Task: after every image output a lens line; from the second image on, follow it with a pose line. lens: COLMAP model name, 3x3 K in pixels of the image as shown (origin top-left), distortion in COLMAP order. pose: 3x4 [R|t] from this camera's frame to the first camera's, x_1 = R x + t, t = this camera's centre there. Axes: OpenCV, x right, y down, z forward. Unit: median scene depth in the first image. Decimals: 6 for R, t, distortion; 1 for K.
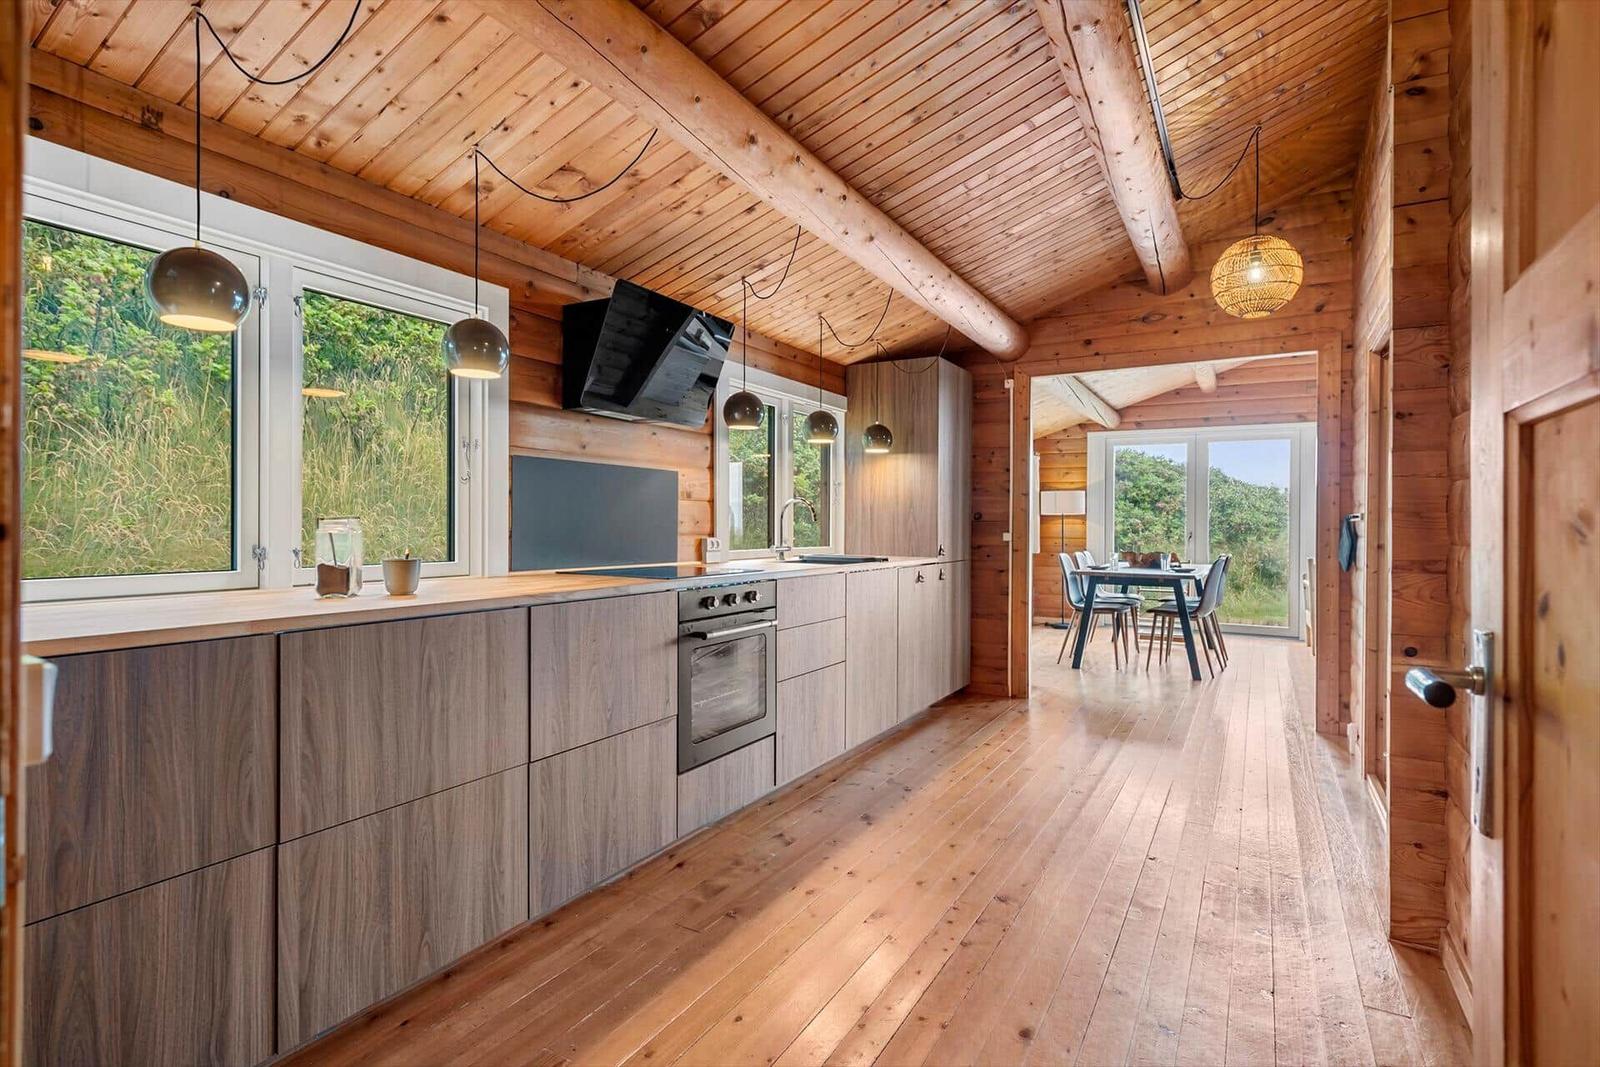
lens RADIAL K [[887.2, 0, 764.1], [0, 887.2, 530.6], [0, 0, 1]] dist [-0.034539, -0.000306]
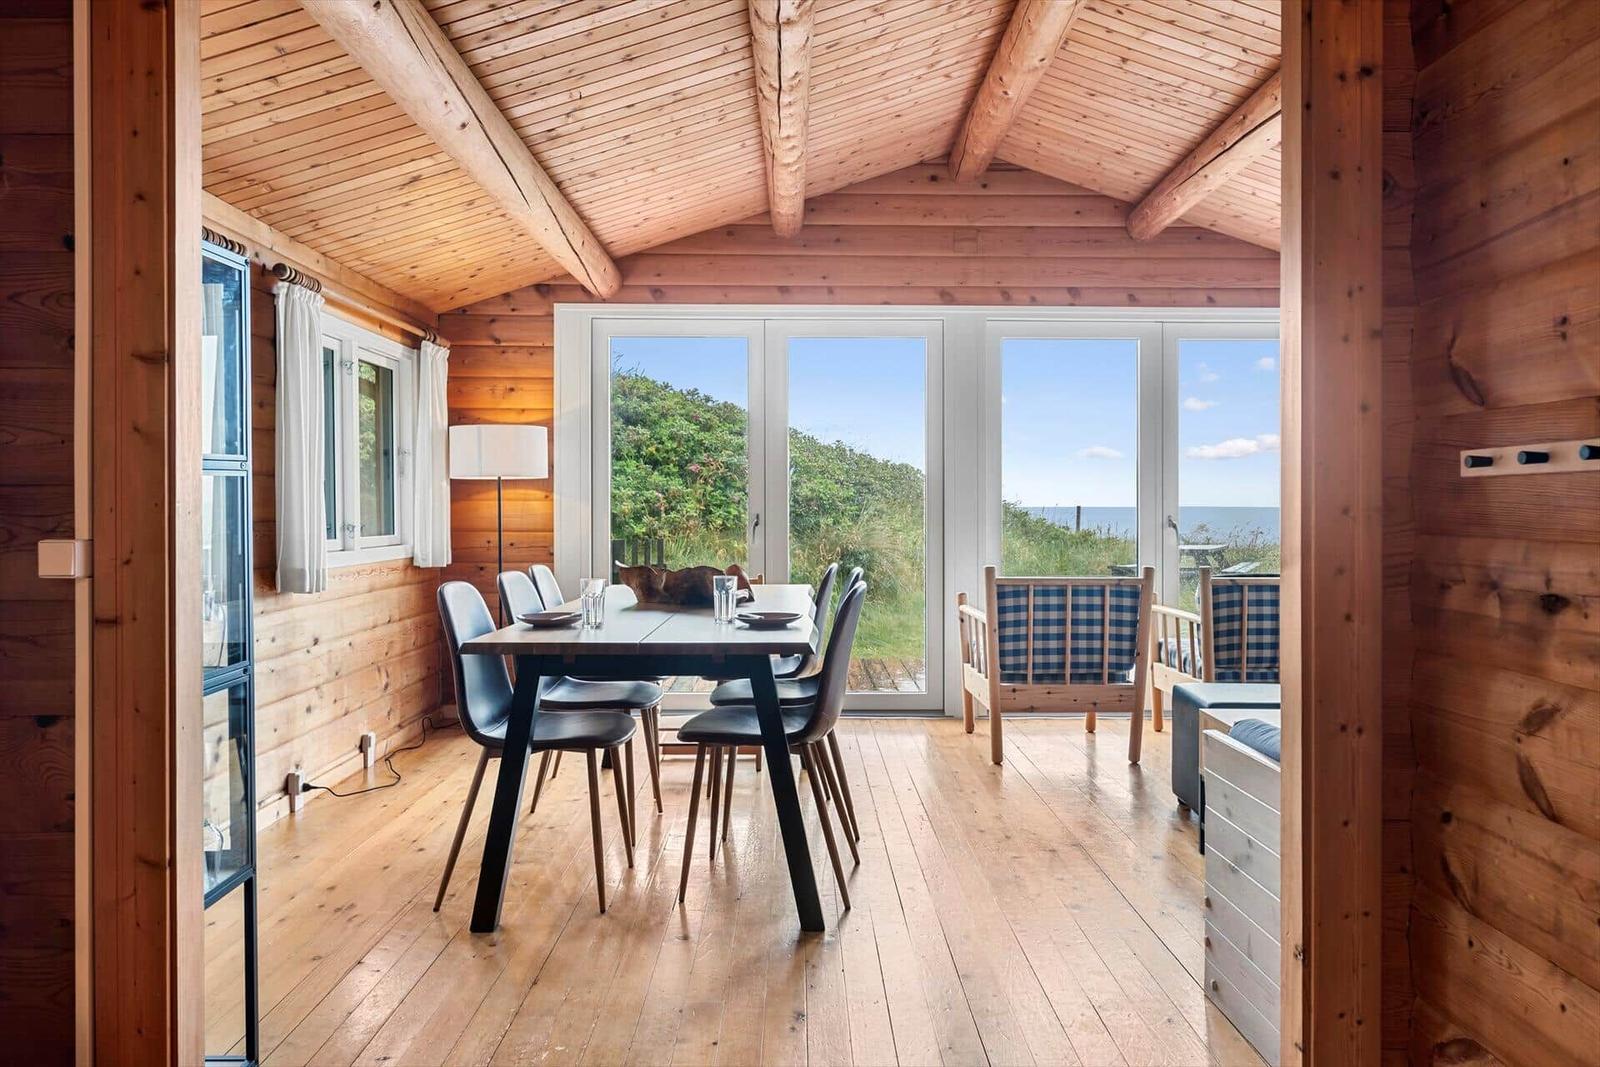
lens RADIAL K [[1164.3, 0, 803.1], [0, 1164.3, 510.3], [0, 0, 1]] dist [-0.069085, 0.096555]
pose [[0.866345, -0.011109, 0.499322, 0.174214], [0.011423, 0.999932, 0.002426, -0.001794], [-0.499315, 0.003602, 0.866413, 0.406246]]
